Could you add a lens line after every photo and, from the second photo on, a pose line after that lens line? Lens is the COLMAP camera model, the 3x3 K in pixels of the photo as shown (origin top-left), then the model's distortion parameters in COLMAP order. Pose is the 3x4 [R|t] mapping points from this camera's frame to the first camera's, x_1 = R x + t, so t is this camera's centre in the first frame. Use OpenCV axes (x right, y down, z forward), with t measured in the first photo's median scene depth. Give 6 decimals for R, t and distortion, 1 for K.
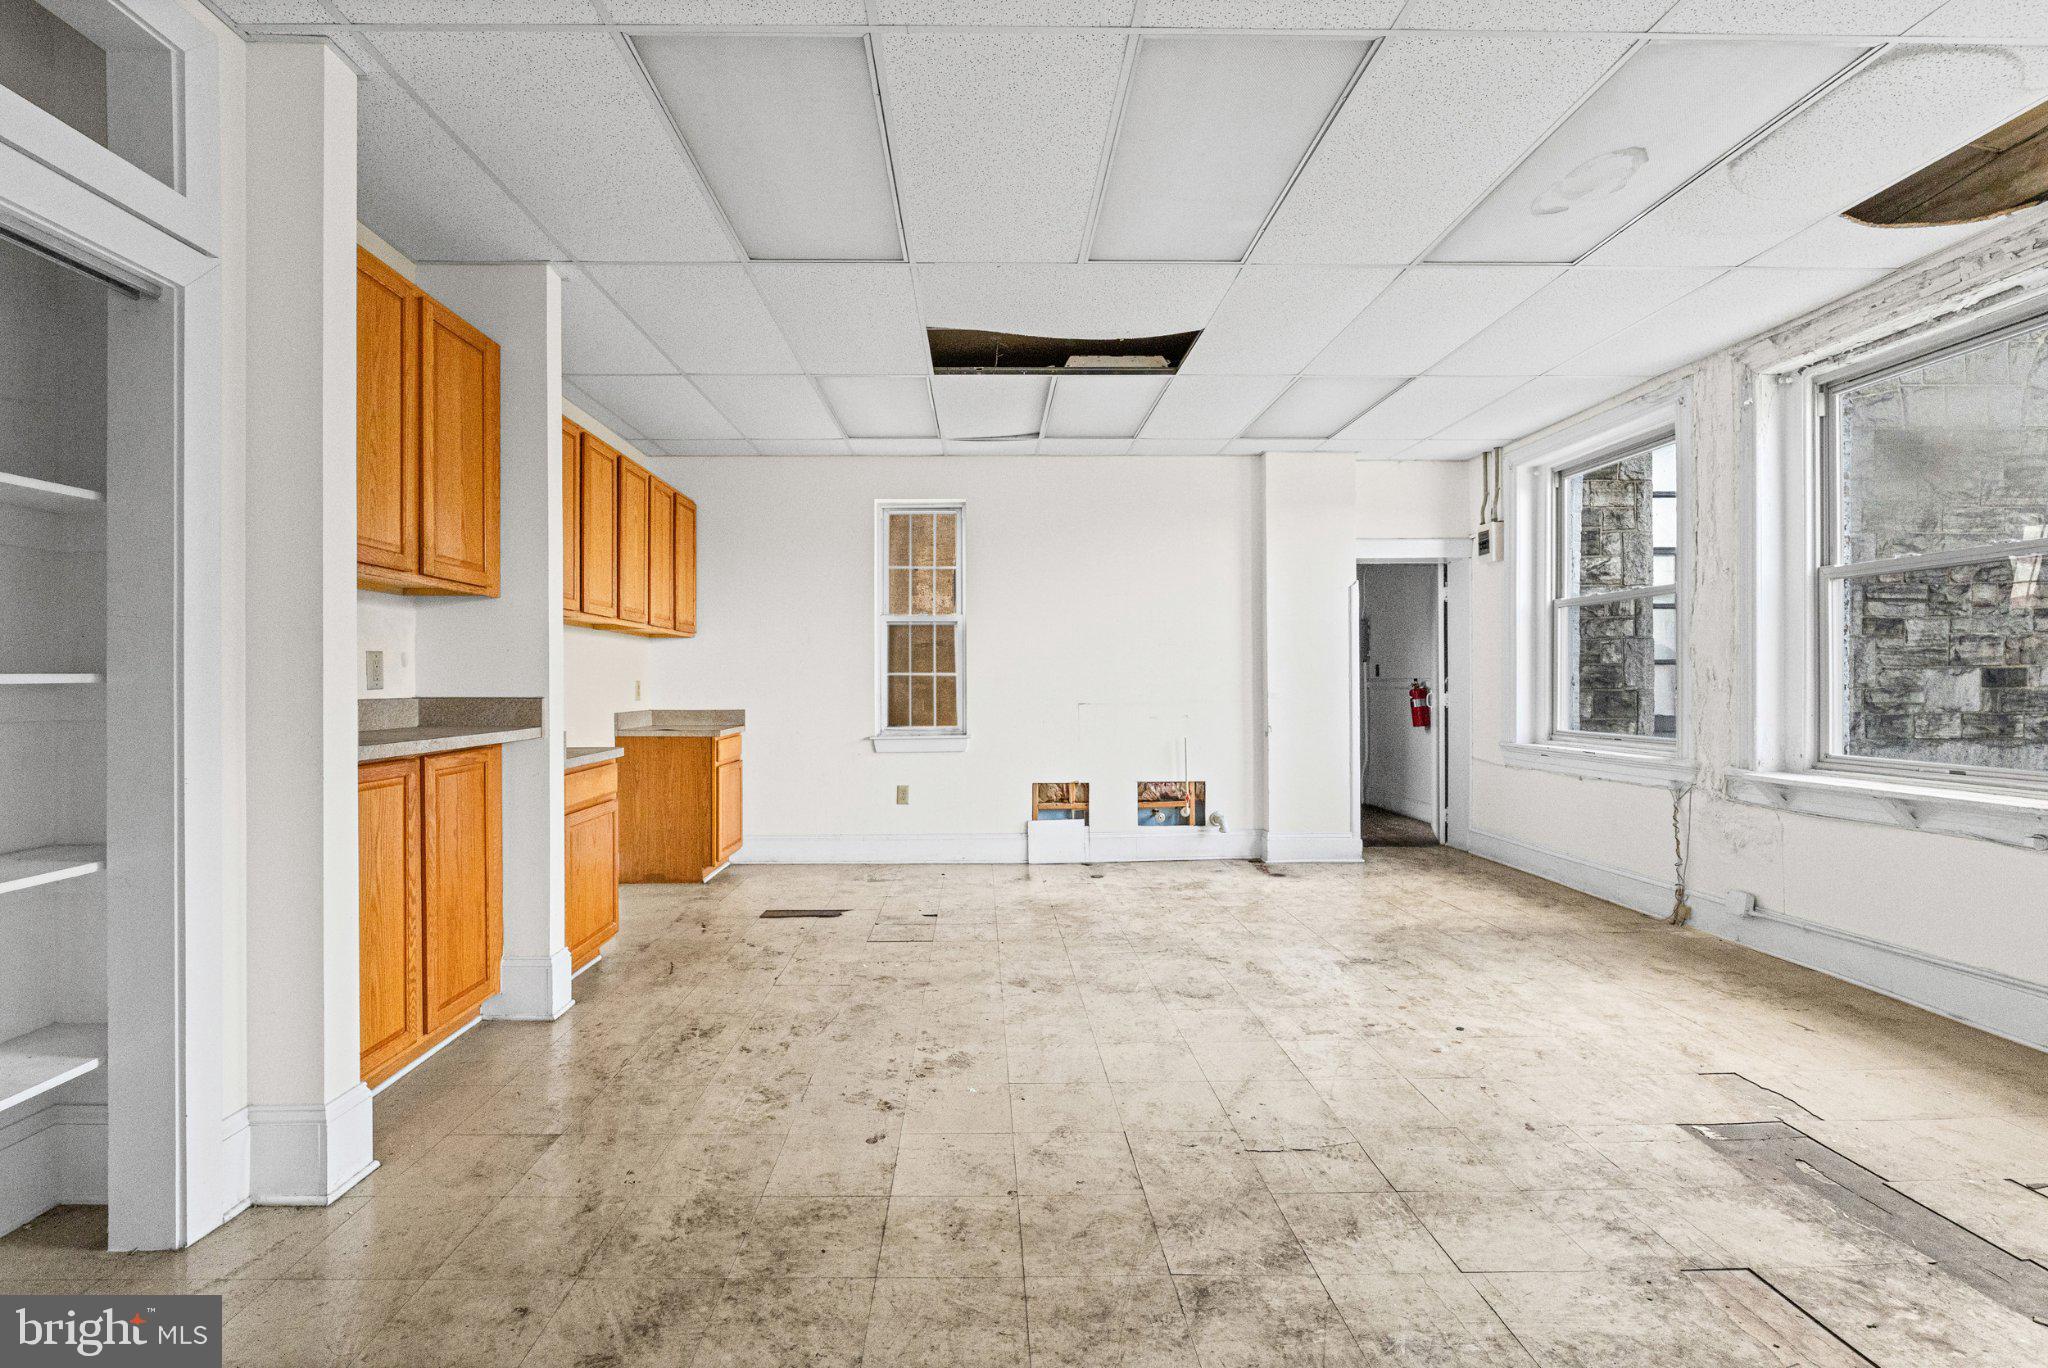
lens RADIAL K [[921.0, 0, 1011.4], [0, 921.0, 690.1], [0, 0, 1]] dist [-0.000018, -0.001480]
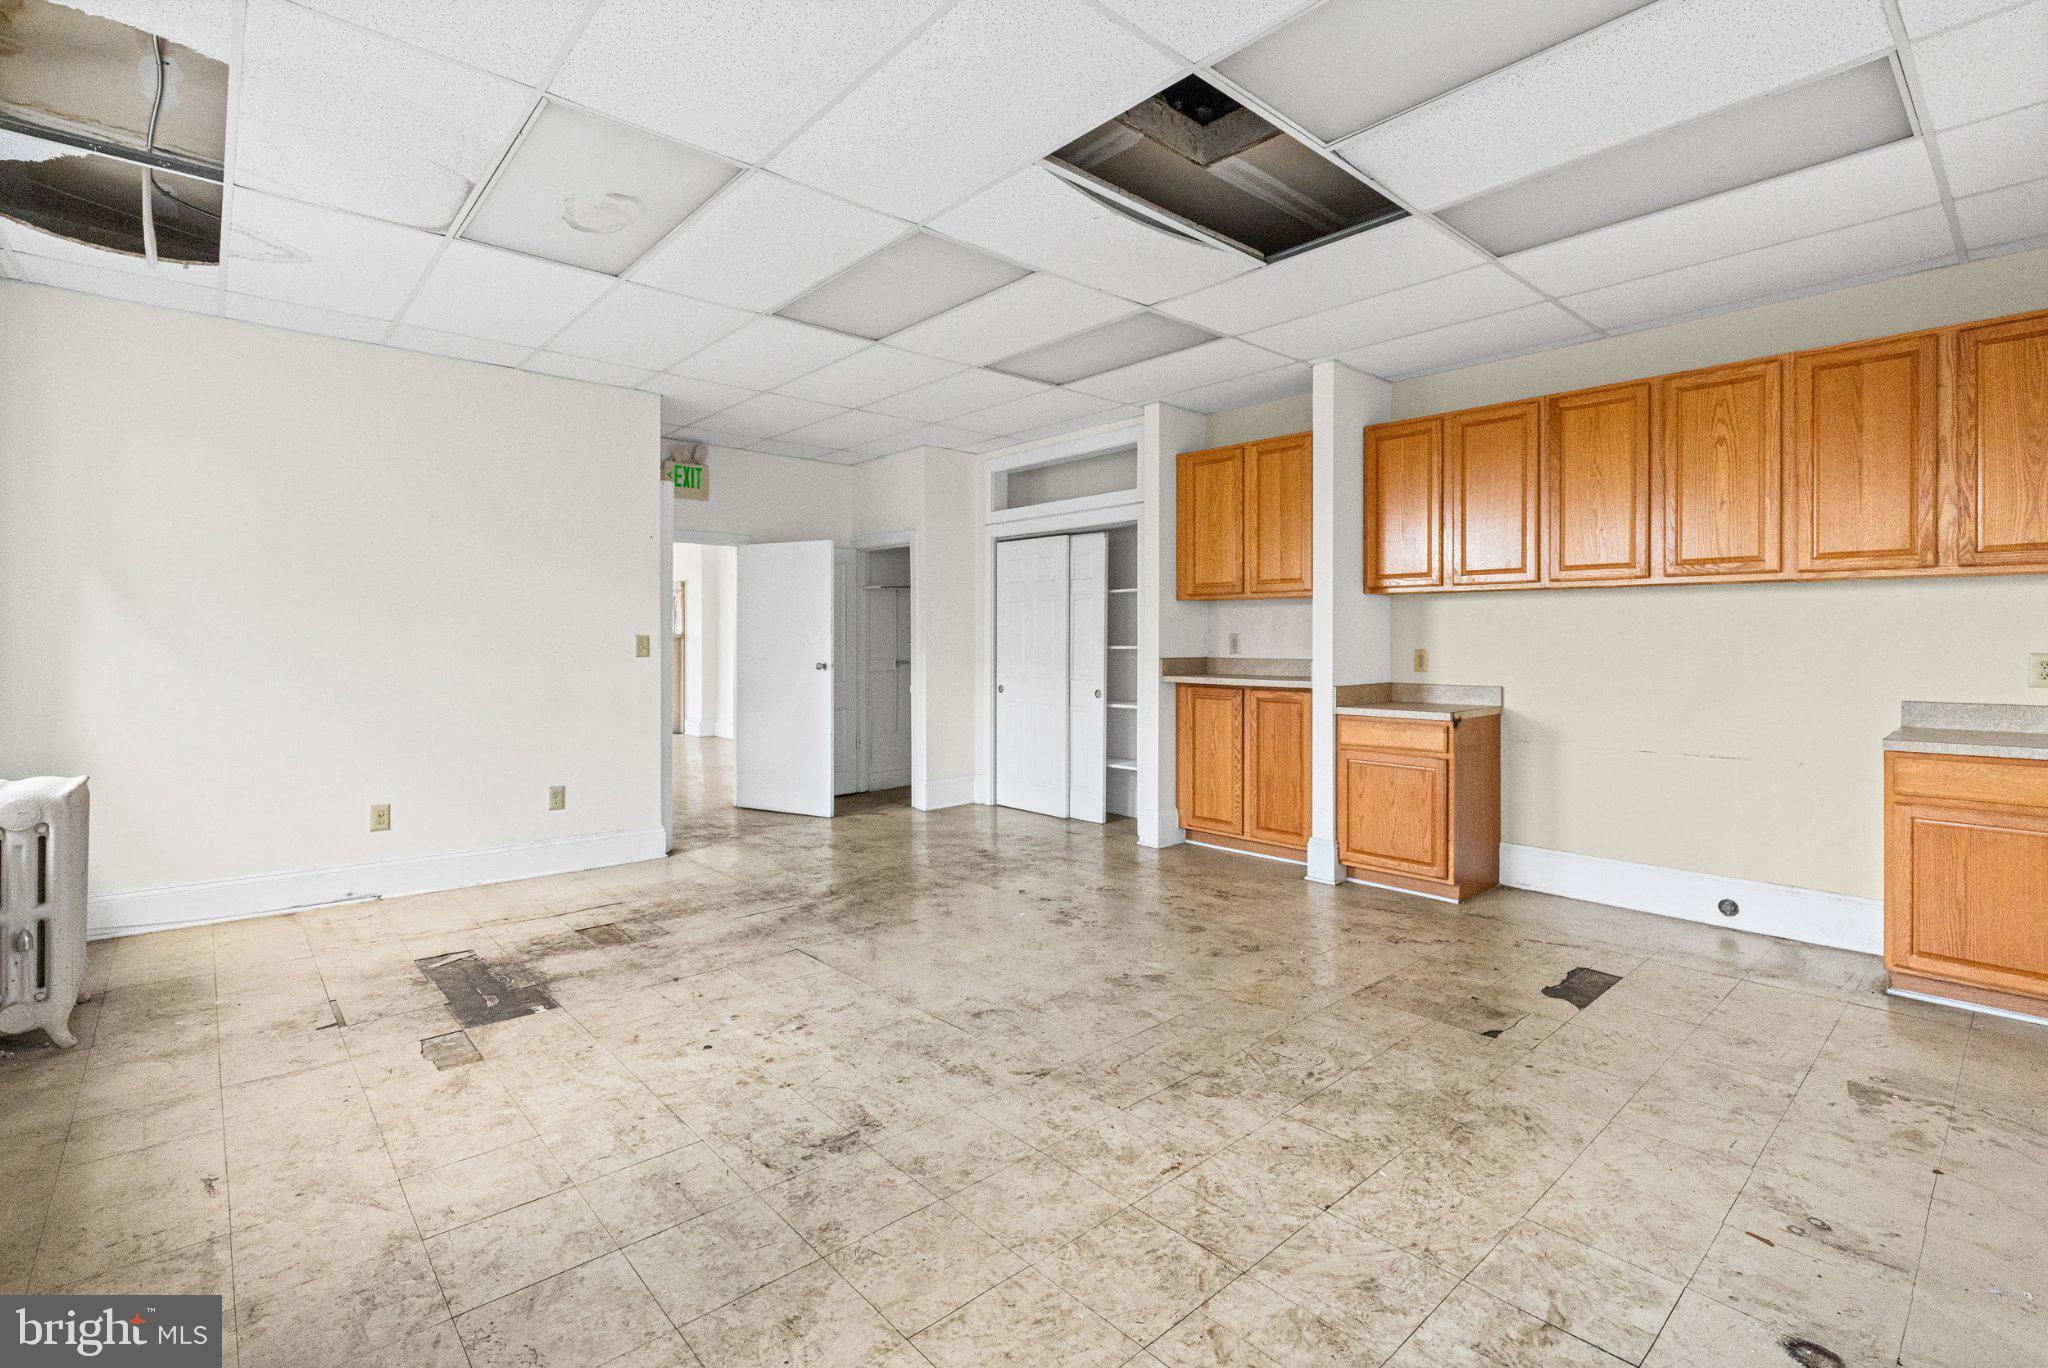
lens RADIAL K [[921.0, 0, 998.5], [0, 921.0, 630.2], [0, 0, 1]] dist [-0.000018, -0.001480]
pose [[-0.780612, -0.001742, -0.625014, 0.804874], [-0.002229, 0.999998, -0.000004, -0.039404], [0.625013, 0.001390, -0.780613, 1.825675]]
